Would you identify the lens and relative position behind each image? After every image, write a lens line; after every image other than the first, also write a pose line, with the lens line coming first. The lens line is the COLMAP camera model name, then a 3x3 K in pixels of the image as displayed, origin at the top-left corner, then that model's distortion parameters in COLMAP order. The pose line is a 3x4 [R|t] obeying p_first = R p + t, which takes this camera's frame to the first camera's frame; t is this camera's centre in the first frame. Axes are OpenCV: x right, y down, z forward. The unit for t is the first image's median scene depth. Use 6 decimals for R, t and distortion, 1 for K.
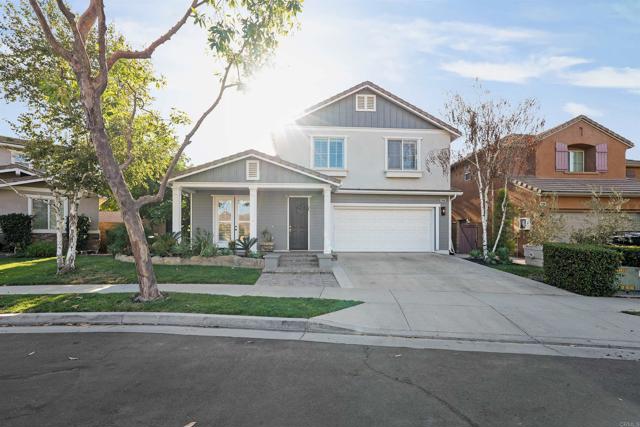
lens RADIAL K [[287.6, 0, 320.1], [0, 287.6, 217.3], [0, 0, 1]] dist [-0.010091, 0.007001]
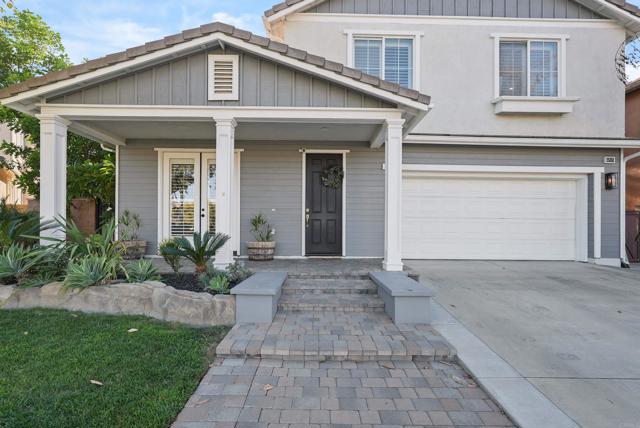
lens RADIAL K [[287.6, 0, 319.8], [0, 287.6, 212.0], [0, 0, 1]] dist [-0.010091, 0.007001]
pose [[0.998660, 0.003686, -0.051612, -0.056132], [-0.002875, 0.999871, 0.015782, 0.027597], [0.051663, -0.015613, 0.998543, 0.489707]]
